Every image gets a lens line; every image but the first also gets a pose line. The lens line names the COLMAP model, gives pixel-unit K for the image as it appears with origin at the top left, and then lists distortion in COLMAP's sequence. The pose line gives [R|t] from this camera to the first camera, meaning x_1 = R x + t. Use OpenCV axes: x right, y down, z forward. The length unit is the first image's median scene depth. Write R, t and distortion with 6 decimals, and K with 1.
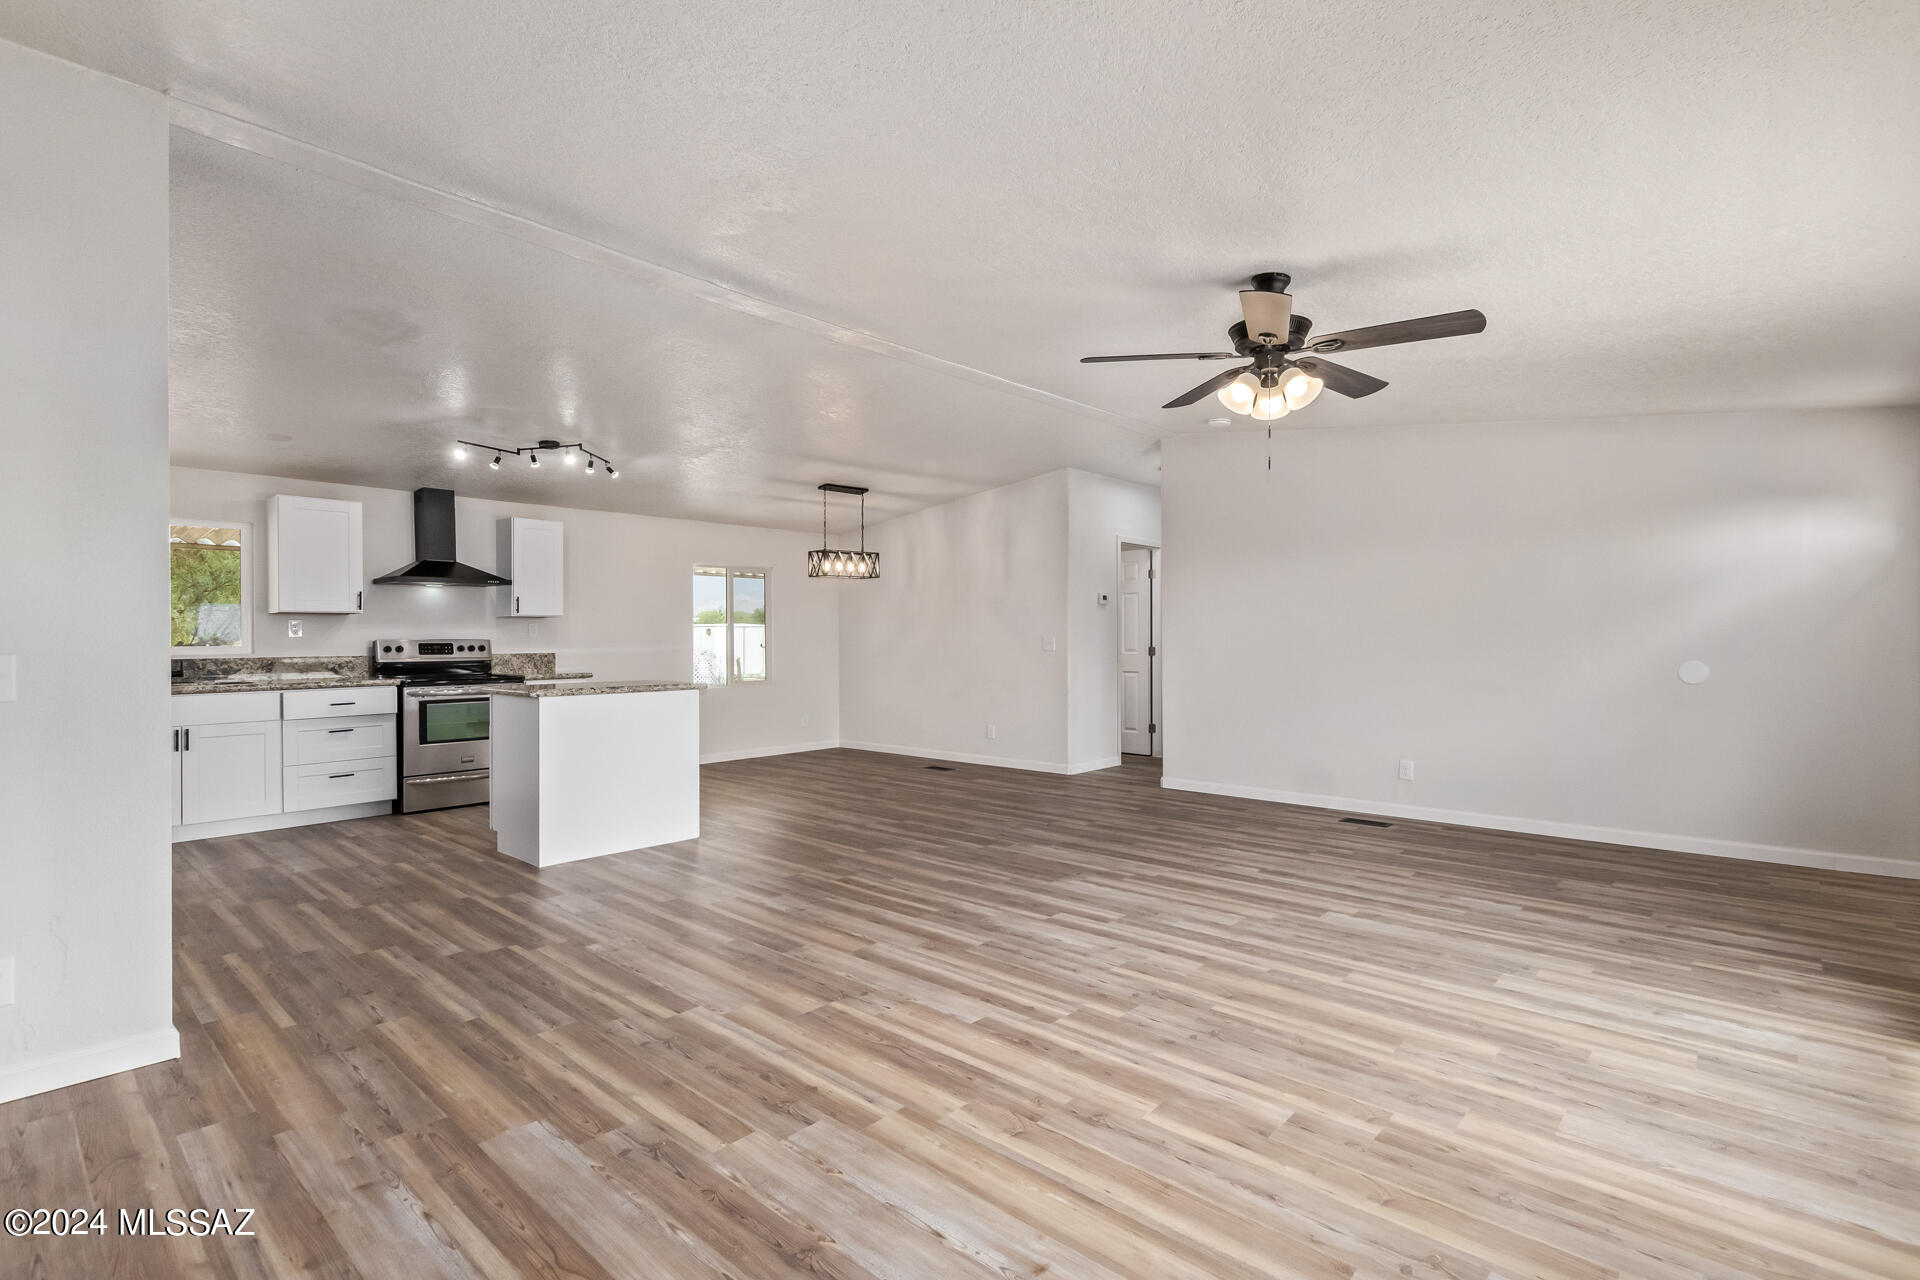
lens RADIAL K [[911.4, 0, 960.0], [0, 911.4, 640.0], [0, 0, 1]] dist [0.001618, 0.000257]
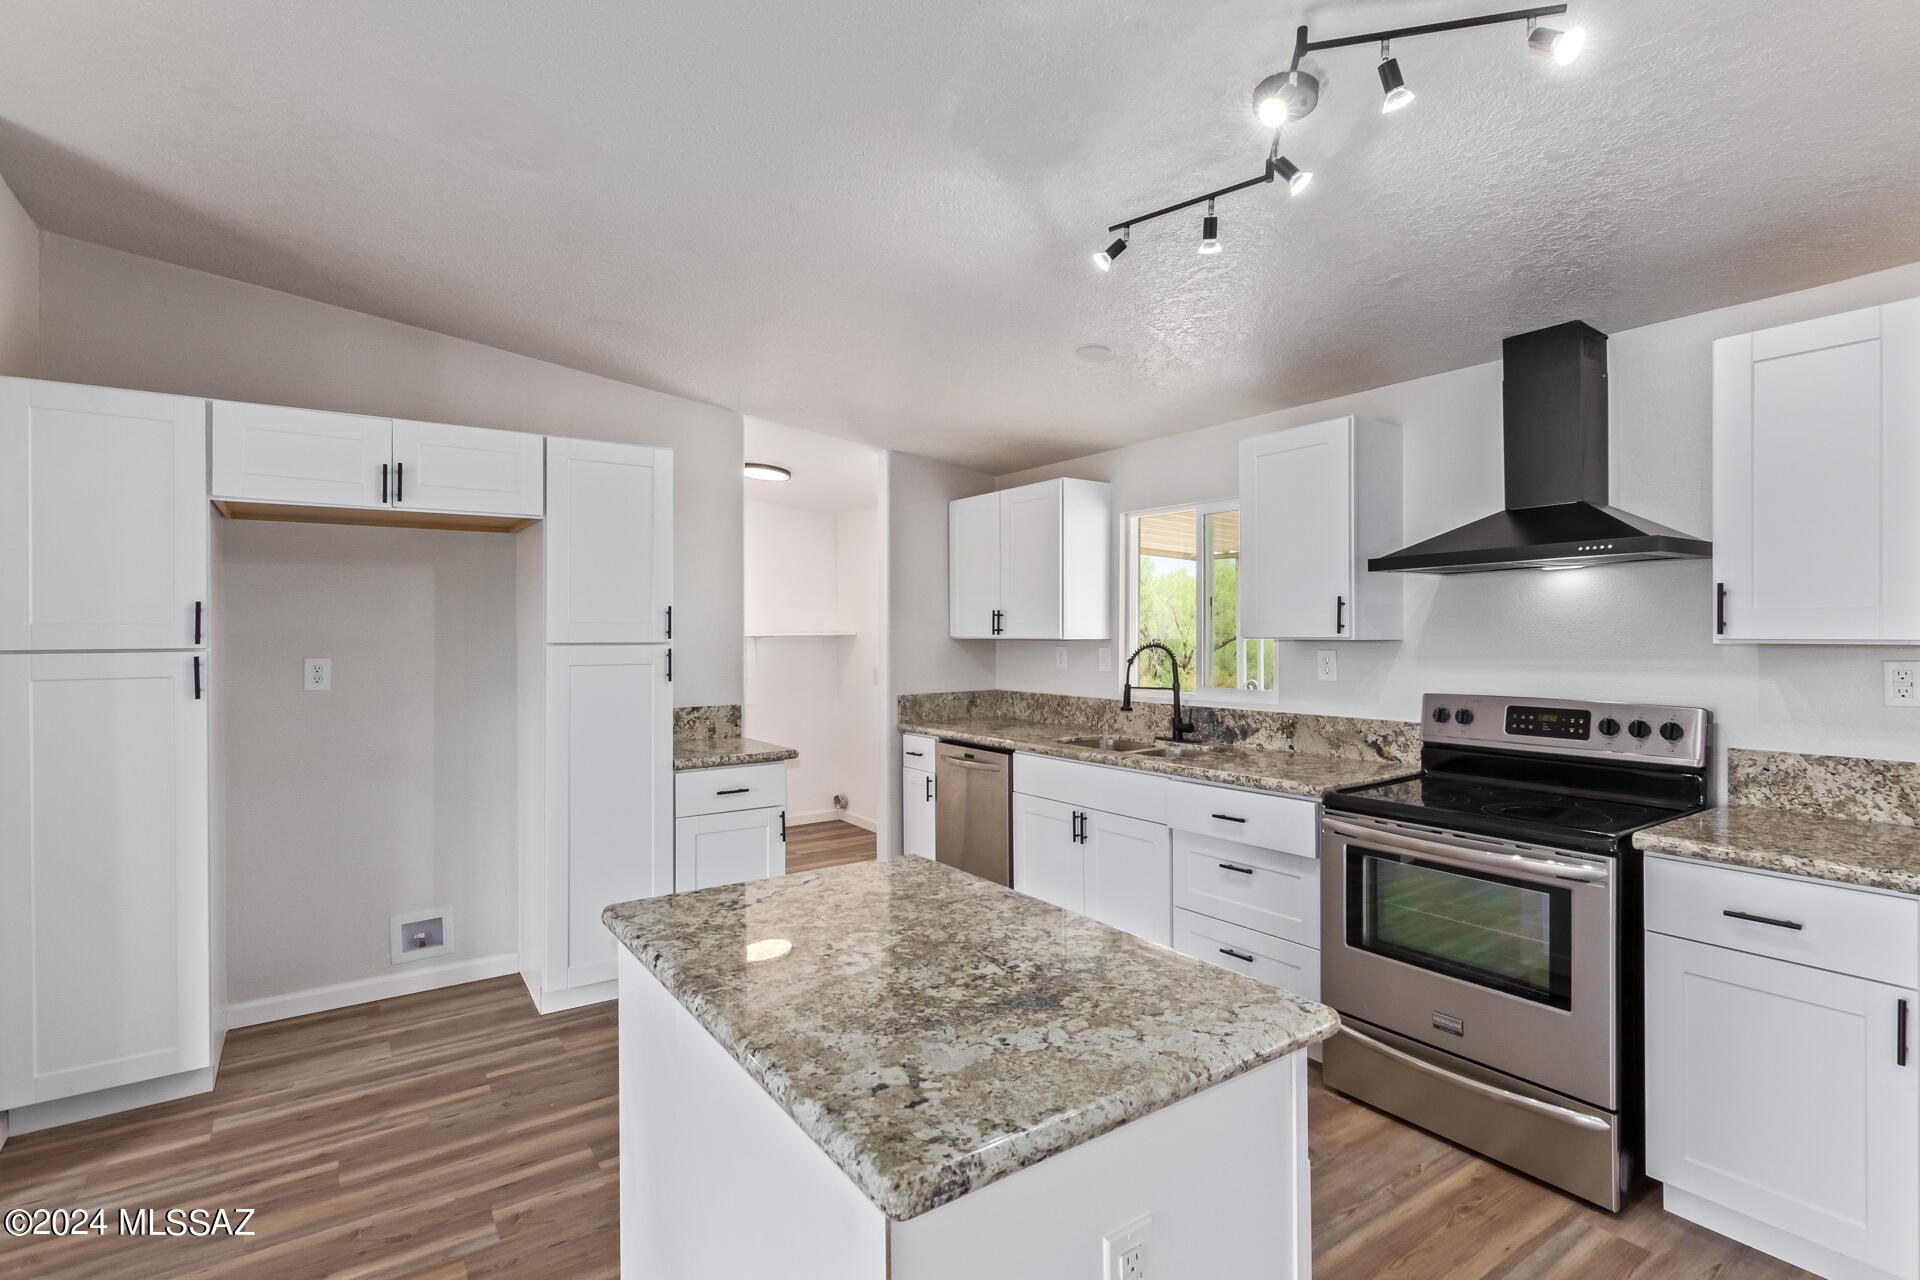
lens RADIAL K [[911.4, 0, 960.0], [0, 911.4, 640.0], [0, 0, 1]] dist [0.001618, 0.000257]
pose [[-0.216942, 0.014079, -0.976083, -0.114527], [0.005192, 0.999898, 0.013269, -0.035093], [0.976171, -0.002190, -0.216993, 0.837786]]
